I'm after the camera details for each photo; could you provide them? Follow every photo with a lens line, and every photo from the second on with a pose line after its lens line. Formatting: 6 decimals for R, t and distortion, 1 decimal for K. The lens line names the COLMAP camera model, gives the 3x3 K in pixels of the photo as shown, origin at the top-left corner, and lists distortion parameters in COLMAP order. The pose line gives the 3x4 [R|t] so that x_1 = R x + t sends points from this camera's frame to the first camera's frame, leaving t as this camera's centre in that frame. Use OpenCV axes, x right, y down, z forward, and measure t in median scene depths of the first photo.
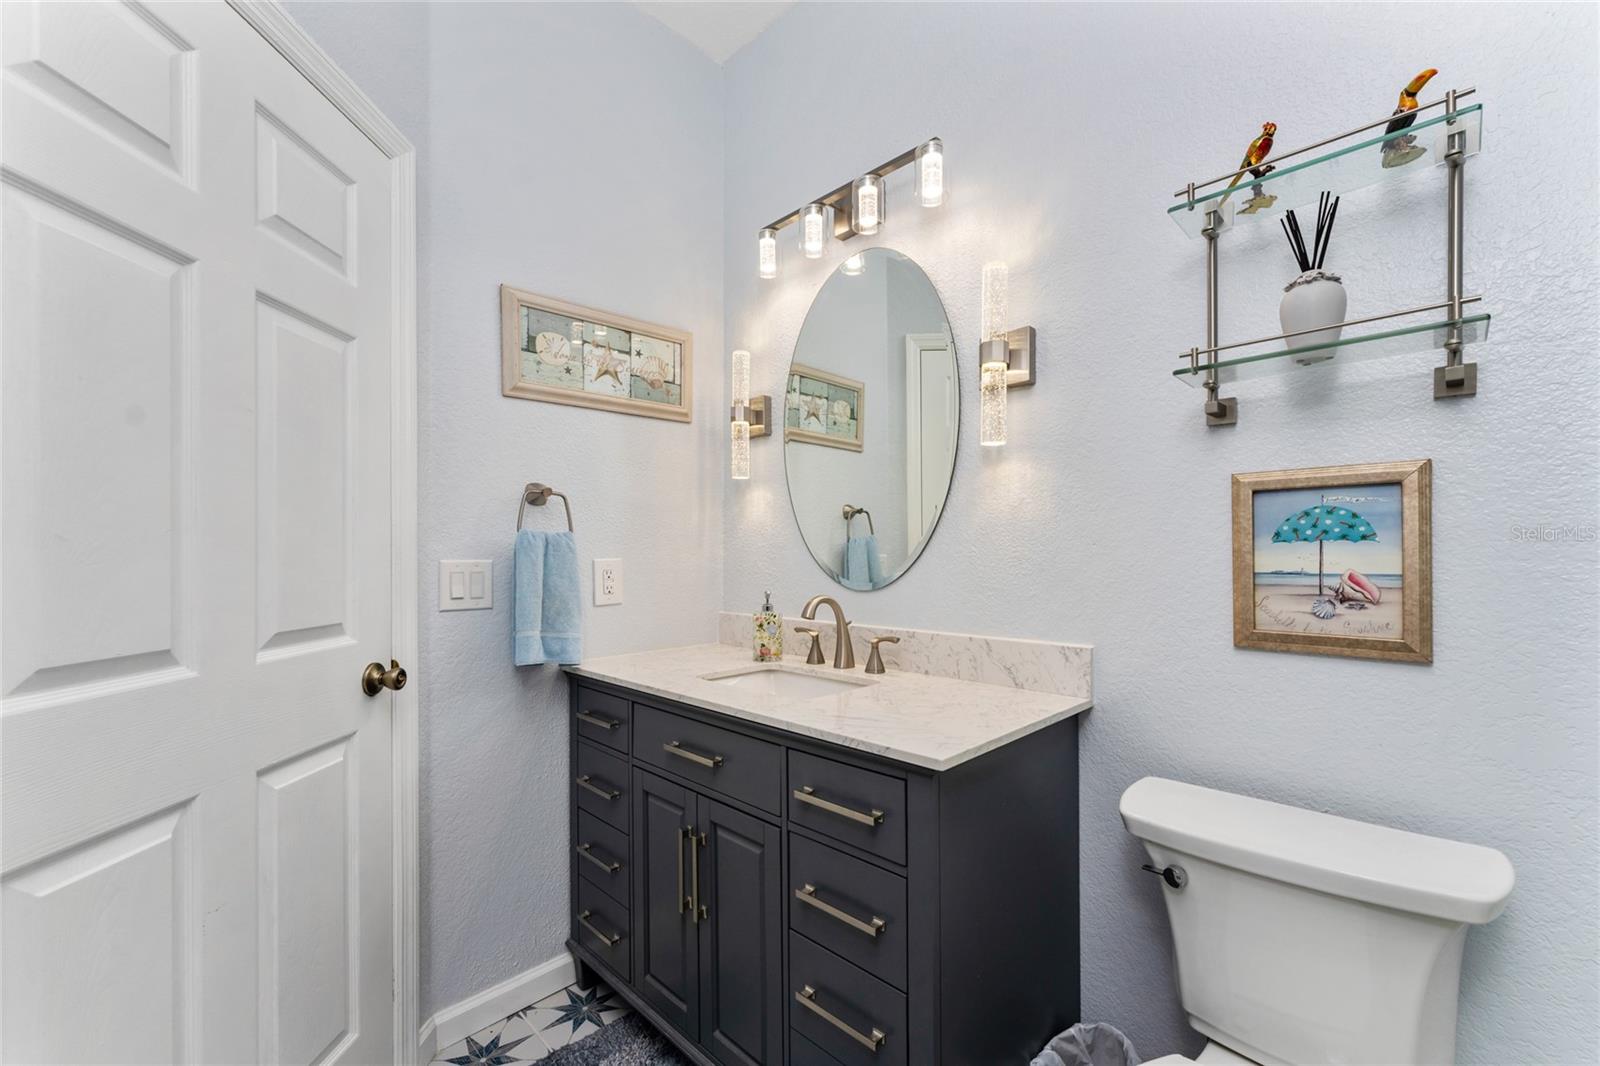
lens RADIAL K [[659.0, 0, 800.1], [0, 659.0, 551.7], [0, 0, 1]] dist [0.000485, 0.000039]
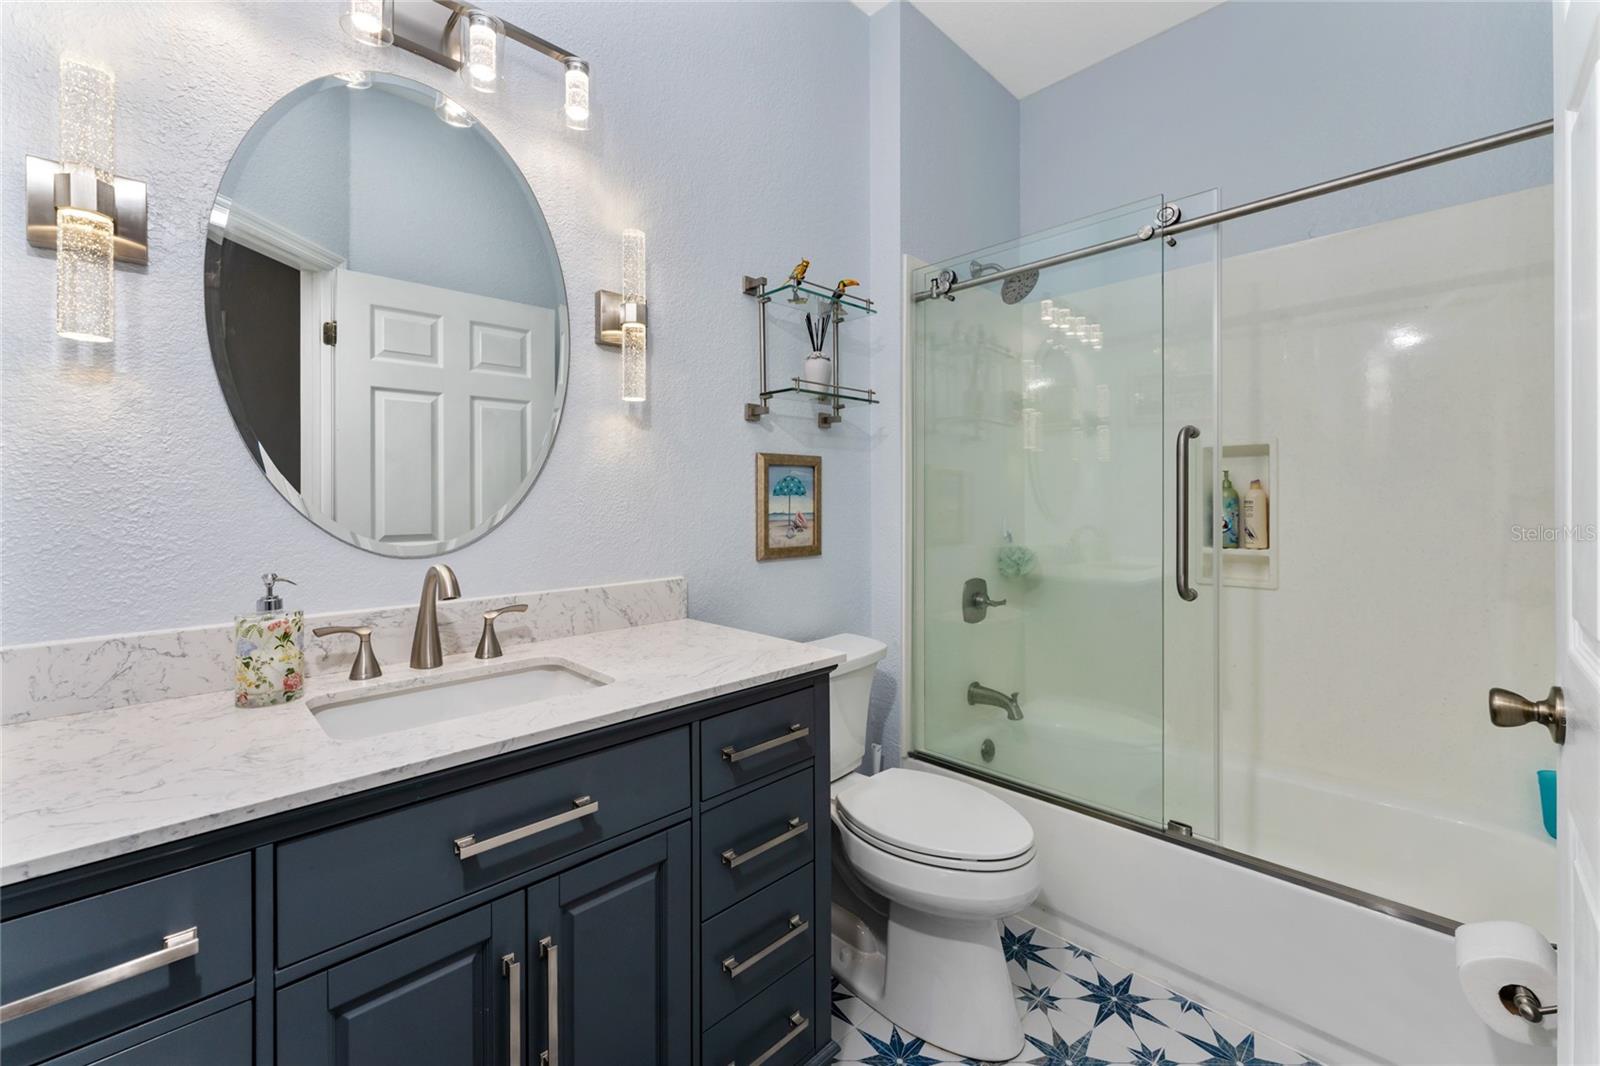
lens RADIAL K [[652.4, 0, 795.4], [0, 652.4, 502.0], [0, 0, 1]] dist [-0.000561, -0.000163]
pose [[0.019964, 0.004350, 0.999791, -1.000492], [0.006858, 0.999966, -0.004487, 0.010408], [-0.999777, 0.006946, 0.019934, 0.953265]]
